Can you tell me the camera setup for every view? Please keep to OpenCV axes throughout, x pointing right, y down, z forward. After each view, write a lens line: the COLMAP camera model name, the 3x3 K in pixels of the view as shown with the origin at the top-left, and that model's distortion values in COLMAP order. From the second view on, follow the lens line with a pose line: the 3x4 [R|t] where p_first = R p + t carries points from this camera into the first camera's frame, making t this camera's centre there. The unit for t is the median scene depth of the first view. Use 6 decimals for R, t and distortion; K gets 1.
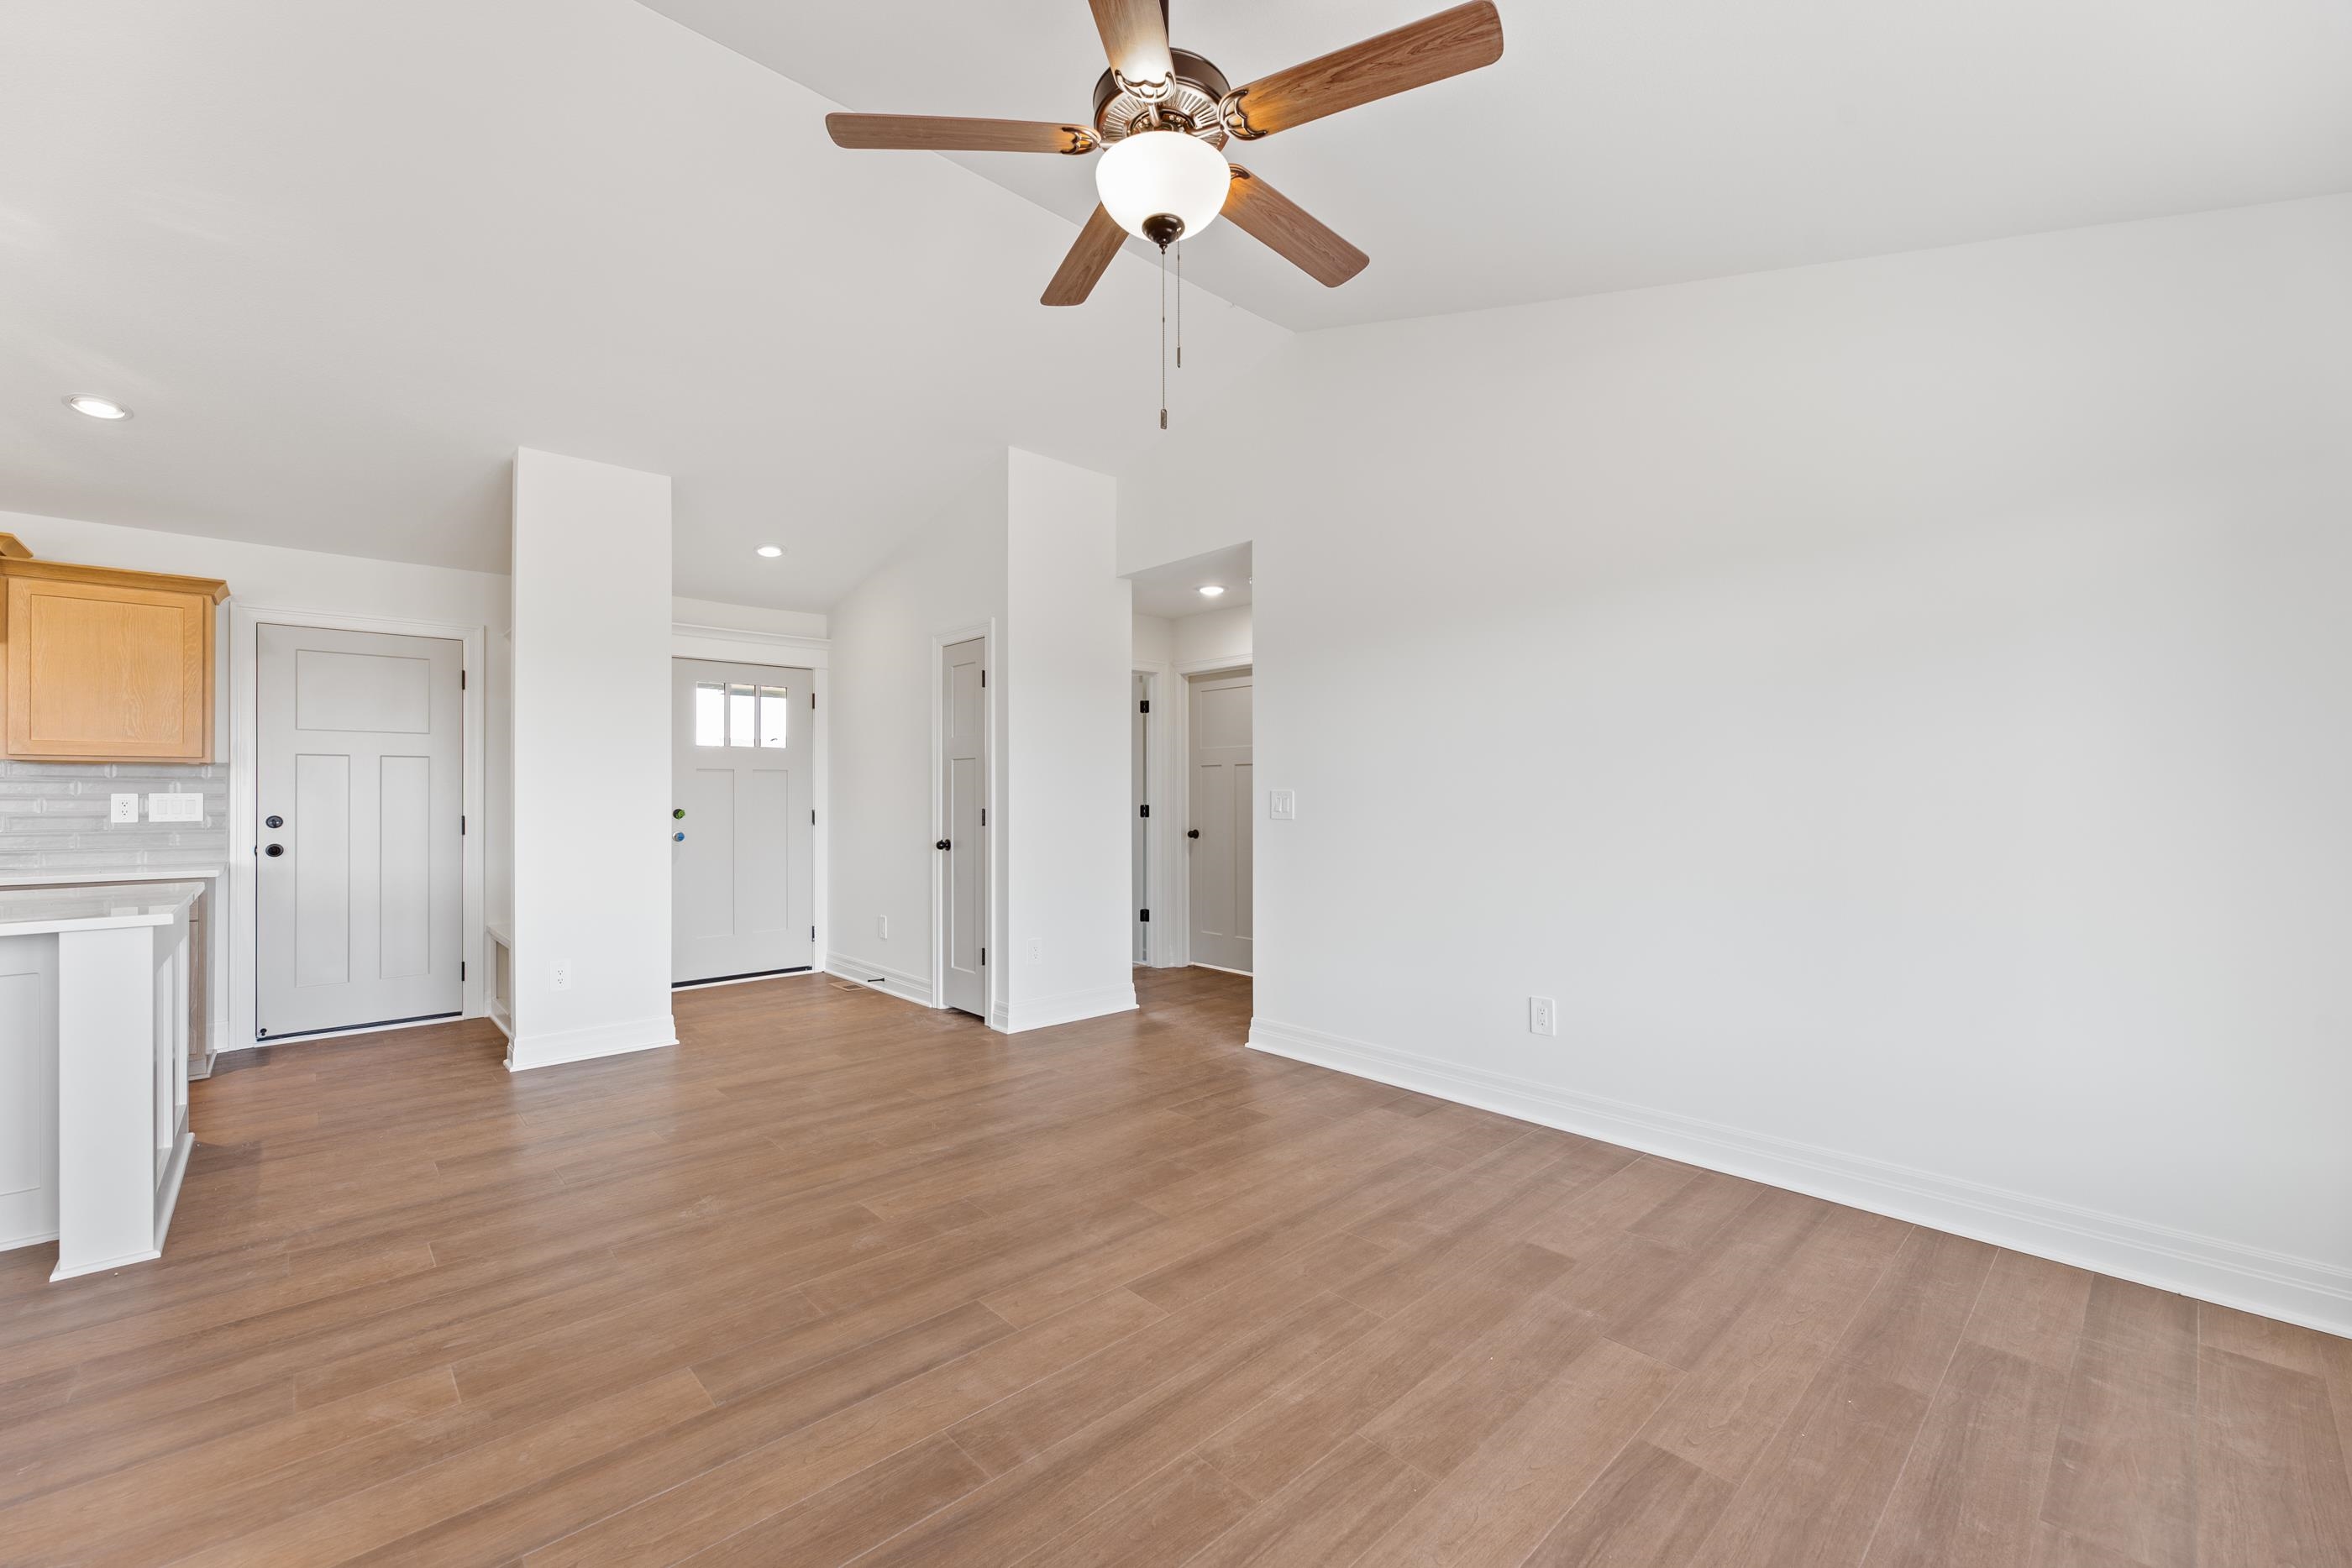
lens RADIAL K [[951.1, 0, 1172.7], [0, 951.1, 790.5], [0, 0, 1]] dist [-0.003409, -0.000266]
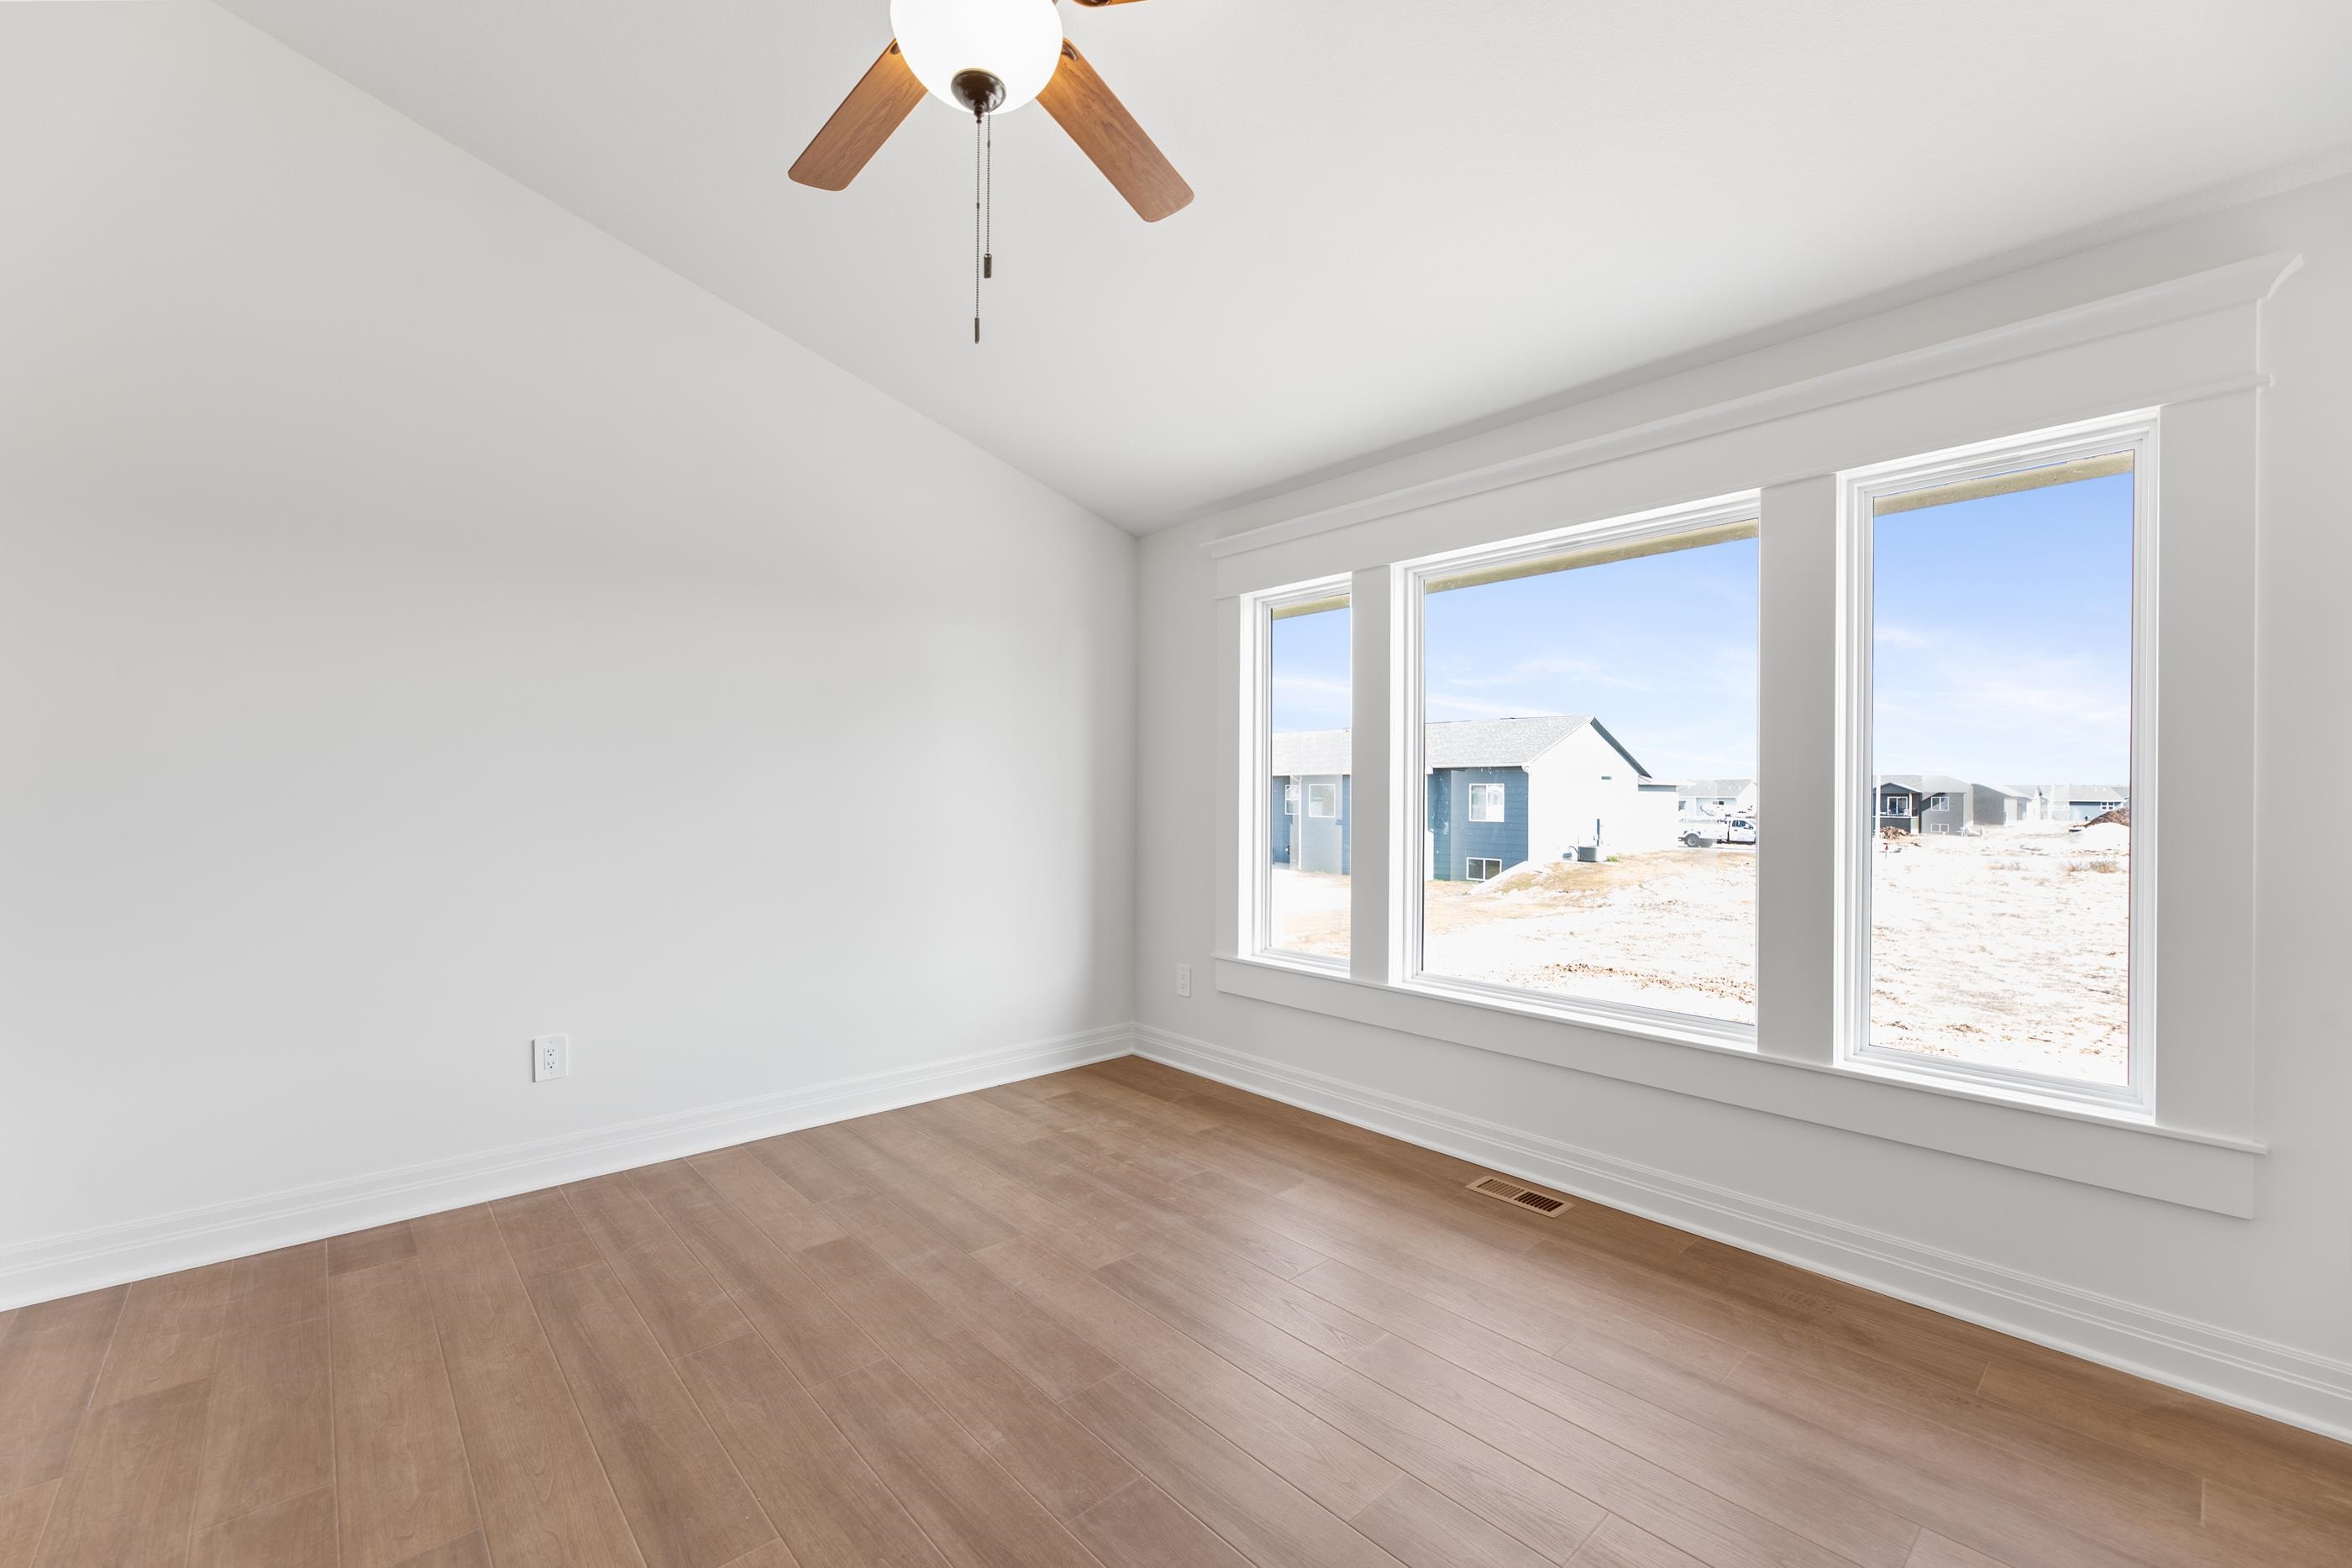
lens RADIAL K [[951.1, 0, 1156.9], [0, 951.1, 795.6], [0, 0, 1]] dist [-0.003409, -0.000266]
pose [[0.018914, 0.003144, 0.999816, -0.497361], [-0.009166, 0.999954, -0.002971, 0.003865], [-0.999779, -0.009108, 0.018942, 0.509490]]
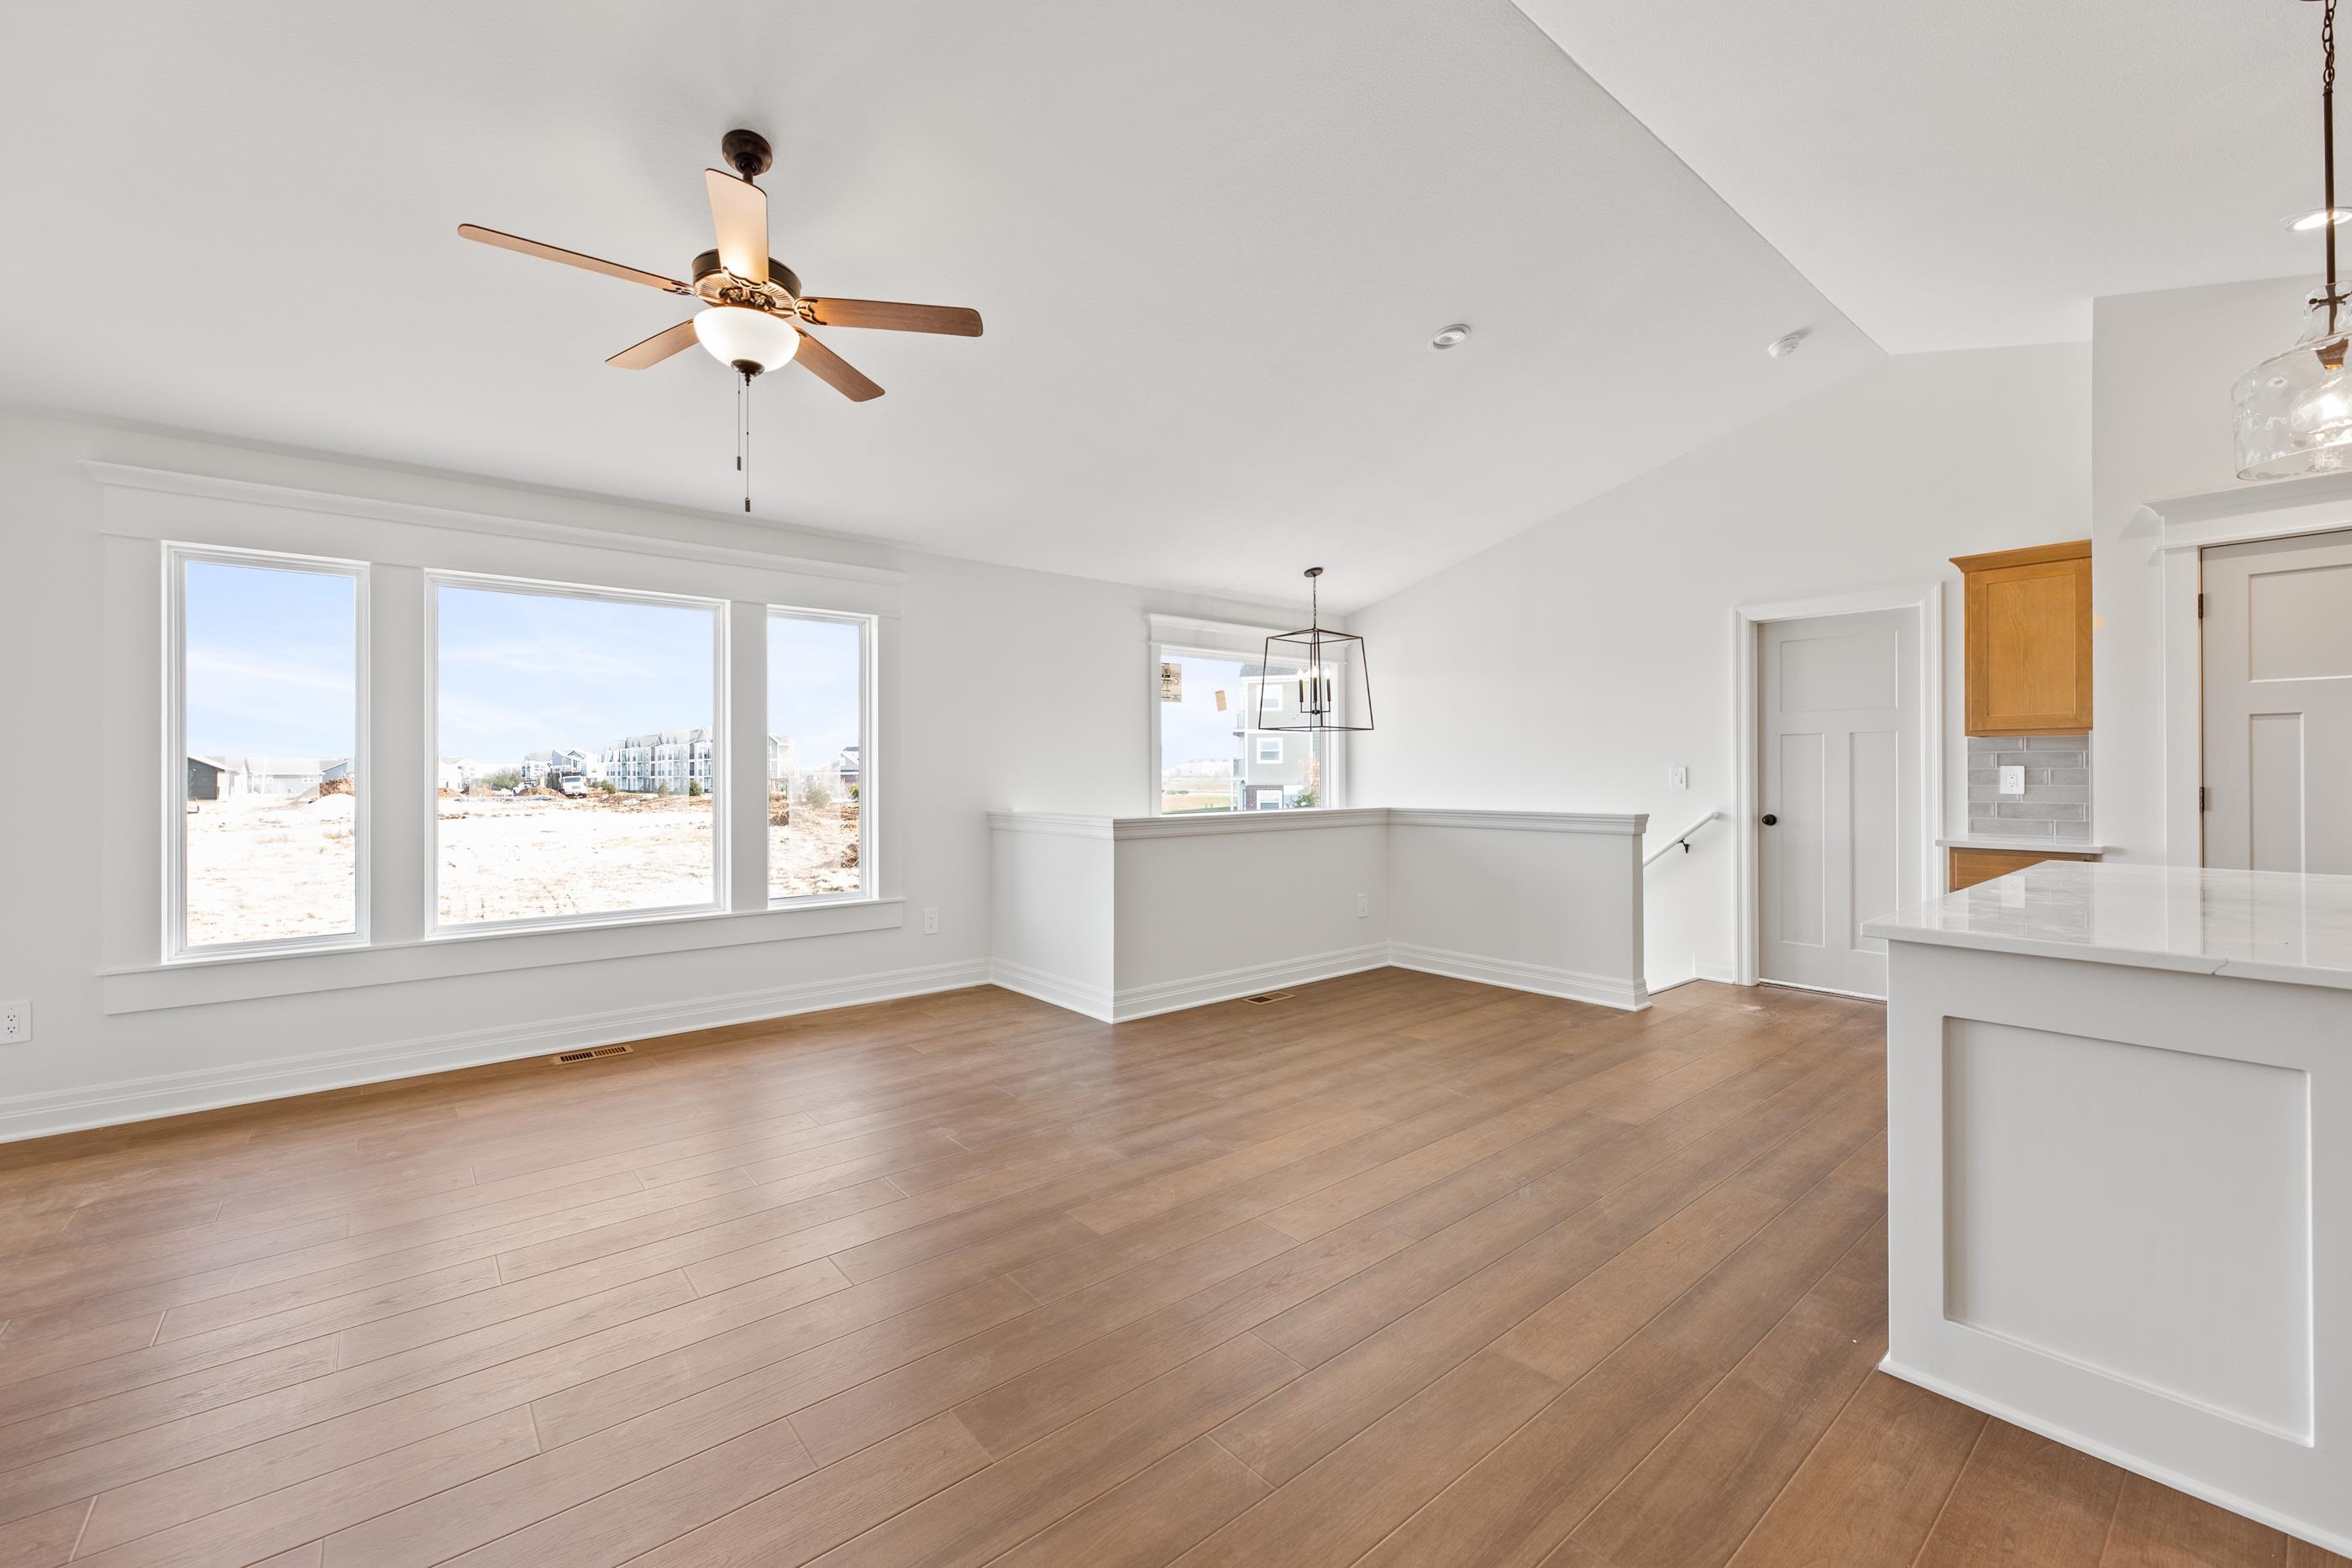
lens RADIAL K [[951.1, 0, 1158.0], [0, 951.1, 771.3], [0, 0, 1]] dist [-0.003409, -0.000266]
pose [[-0.997699, 0.006852, 0.067453, -0.431316], [0.006690, 0.999974, -0.002621, 0.005261], [-0.067469, -0.002164, -0.997719, 1.439967]]
